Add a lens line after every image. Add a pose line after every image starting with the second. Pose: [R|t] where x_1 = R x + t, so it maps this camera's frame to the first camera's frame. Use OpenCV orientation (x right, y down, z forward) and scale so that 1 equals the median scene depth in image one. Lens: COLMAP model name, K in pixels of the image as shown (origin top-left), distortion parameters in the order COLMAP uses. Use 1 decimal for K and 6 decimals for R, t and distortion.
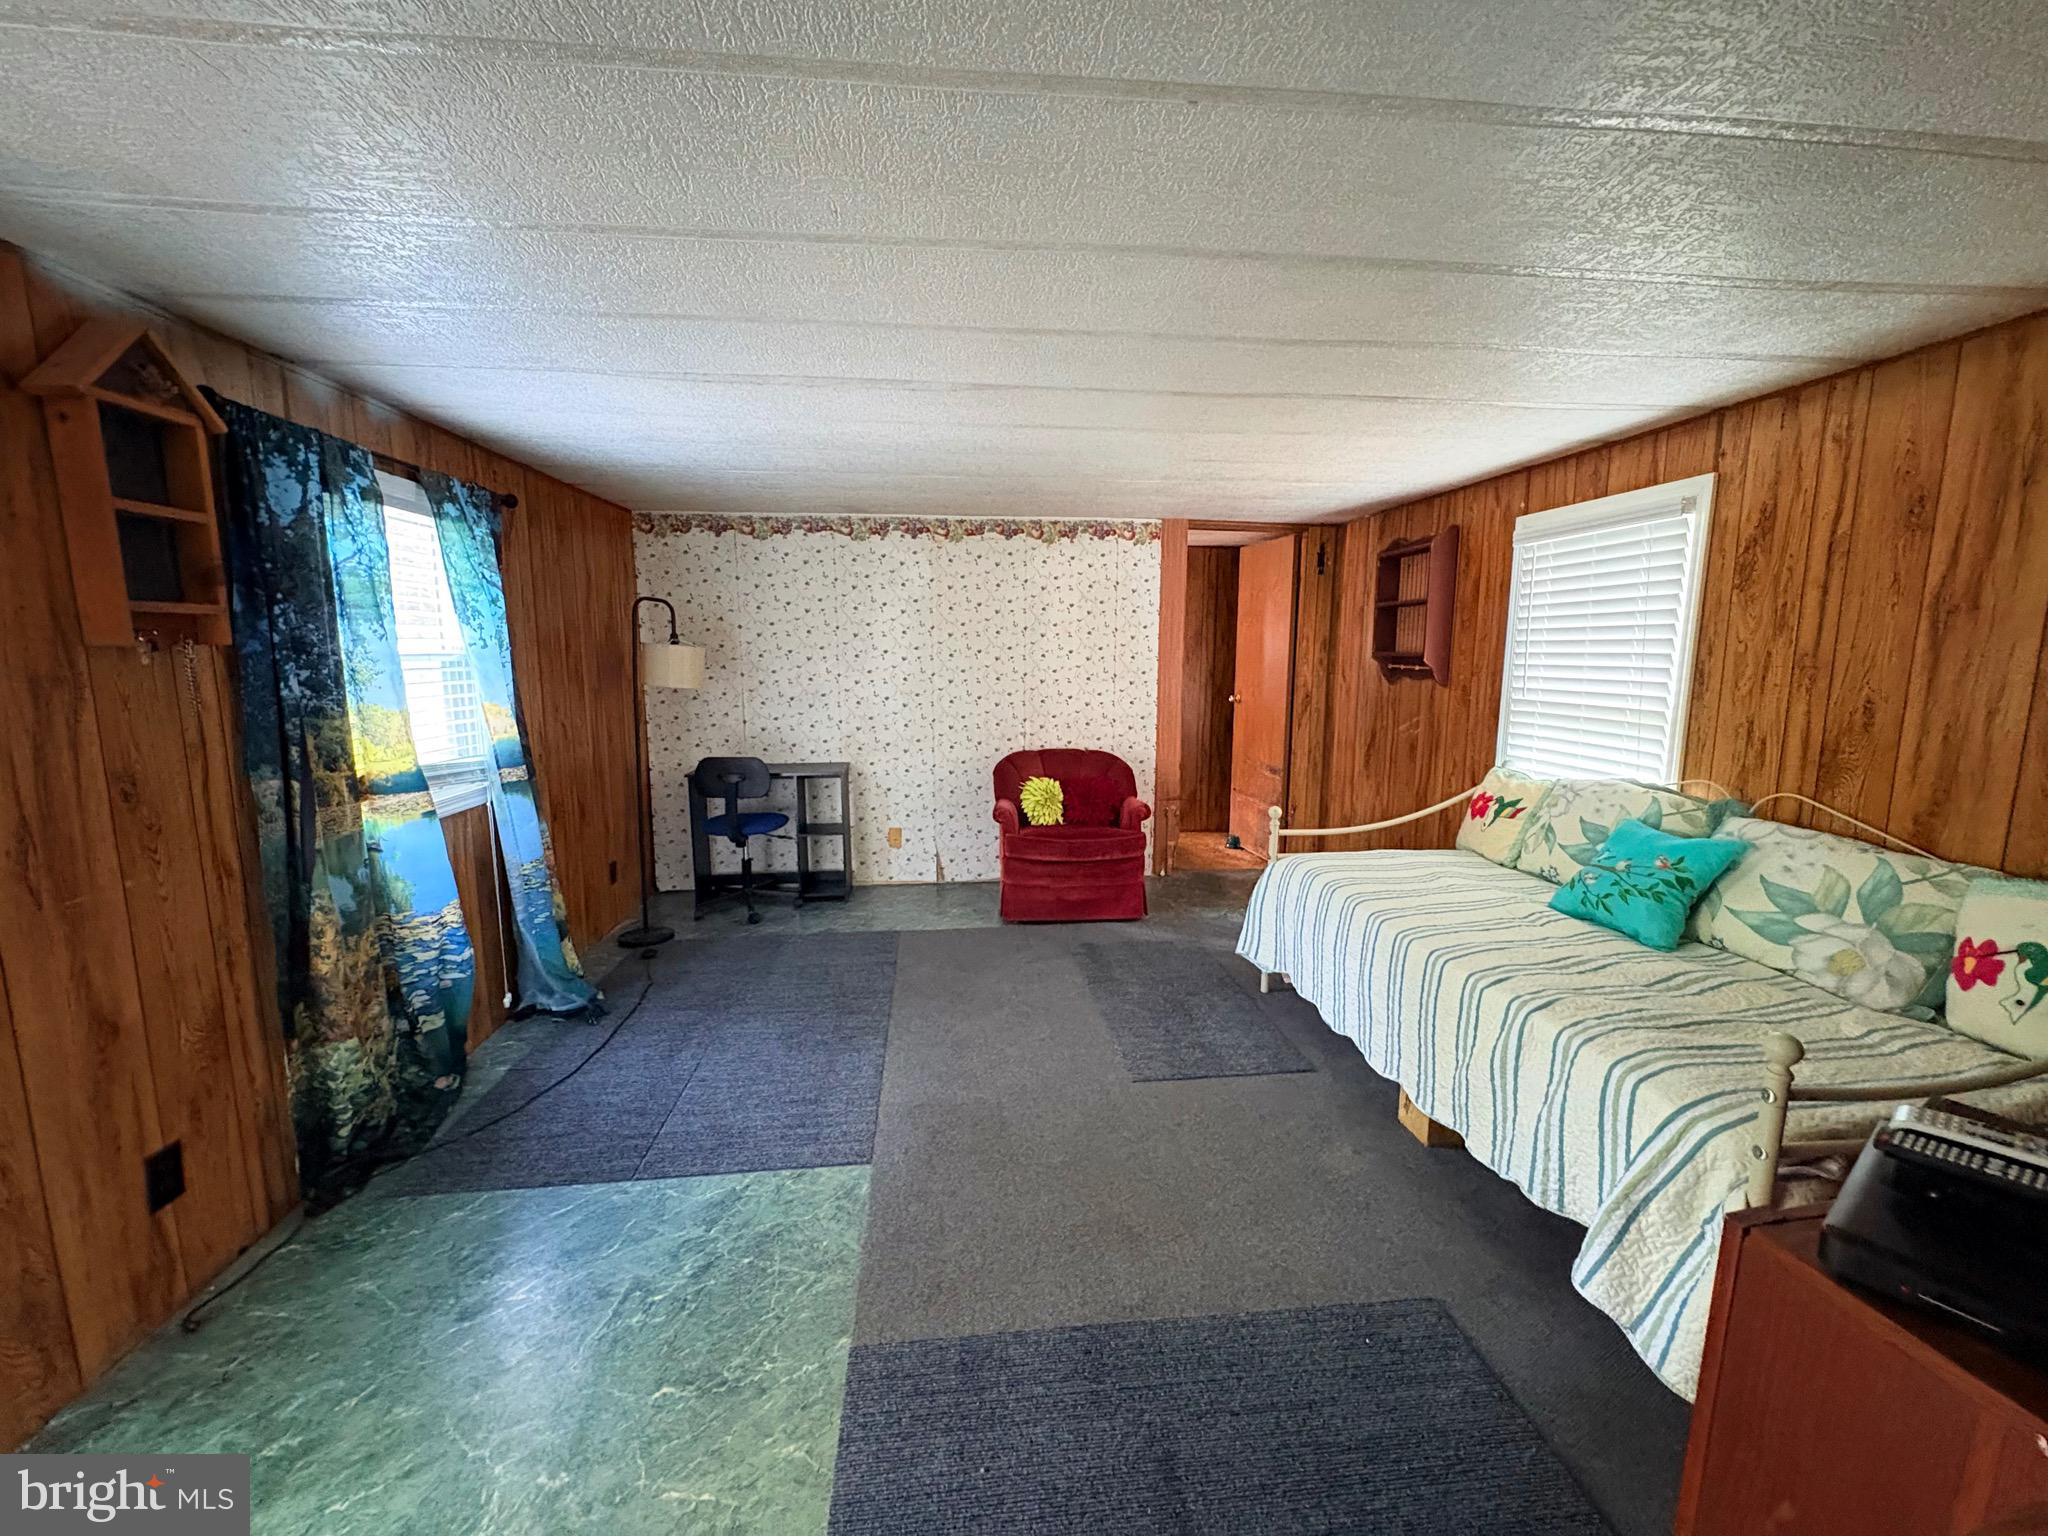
lens RADIAL K [[815.4, 0, 1022.8], [0, 815.4, 765.6], [0, 0, 1]] dist [-0.000222, -0.000252]
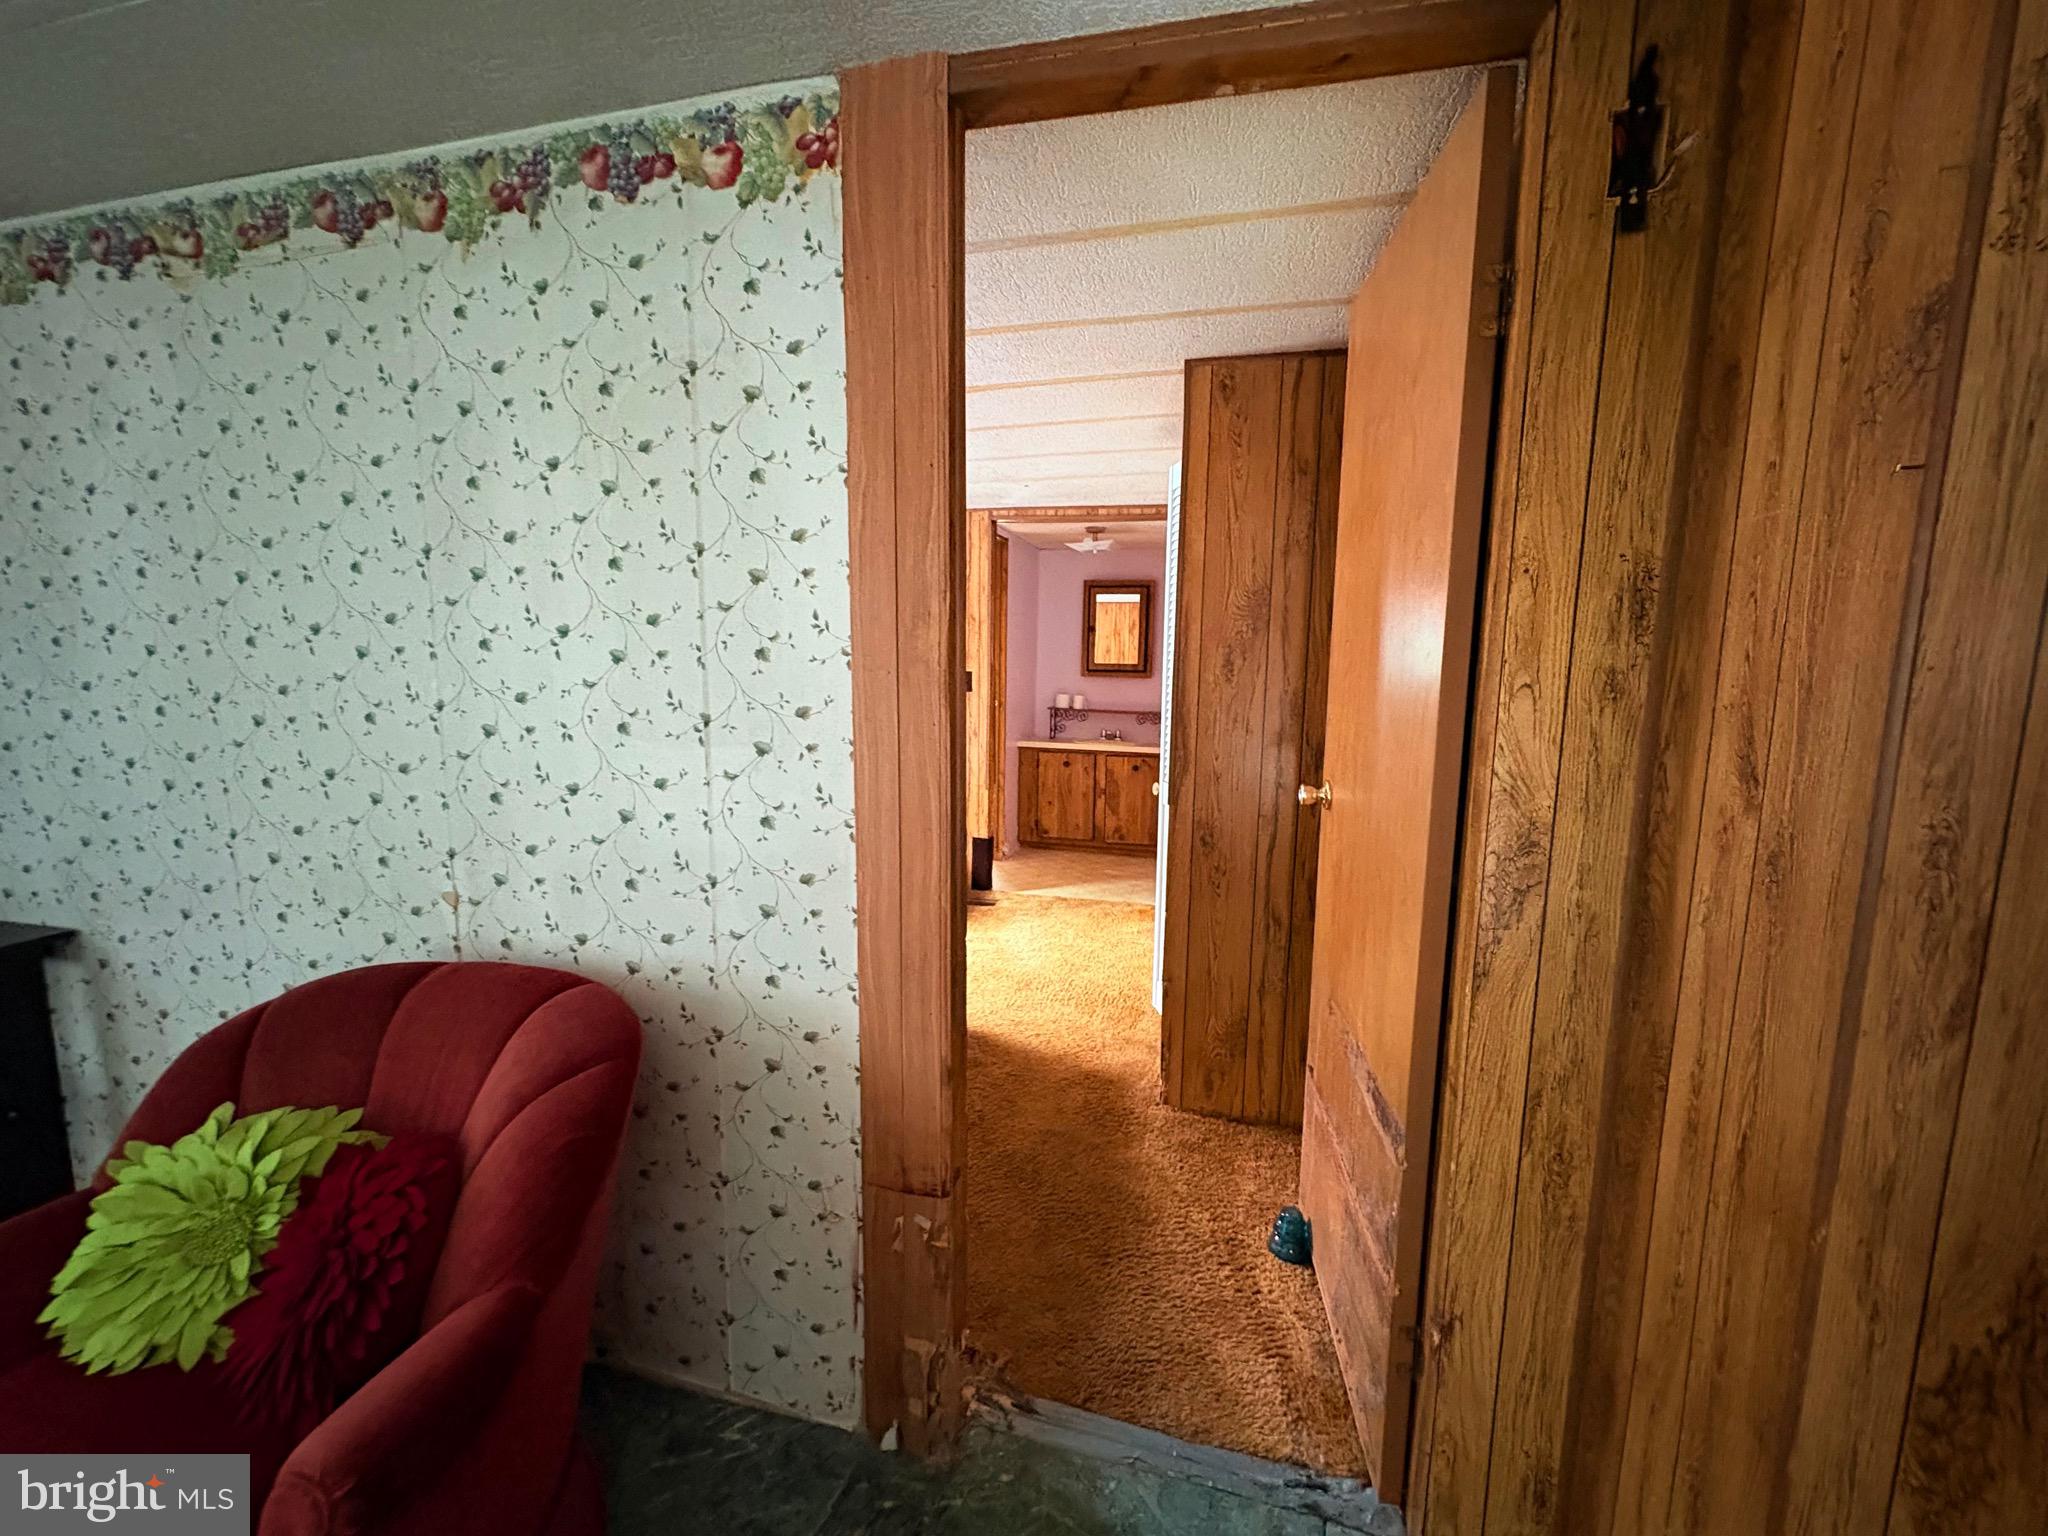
lens RADIAL K [[815.4, 0, 1018.2], [0, 815.4, 768.3], [0, 0, 1]] dist [-0.000222, -0.000252]
pose [[0.940345, 0.055493, -0.335667, 0.484868], [-0.061028, 0.998118, -0.005954, -0.158572], [0.334705, 0.026083, 0.941962, 1.245410]]
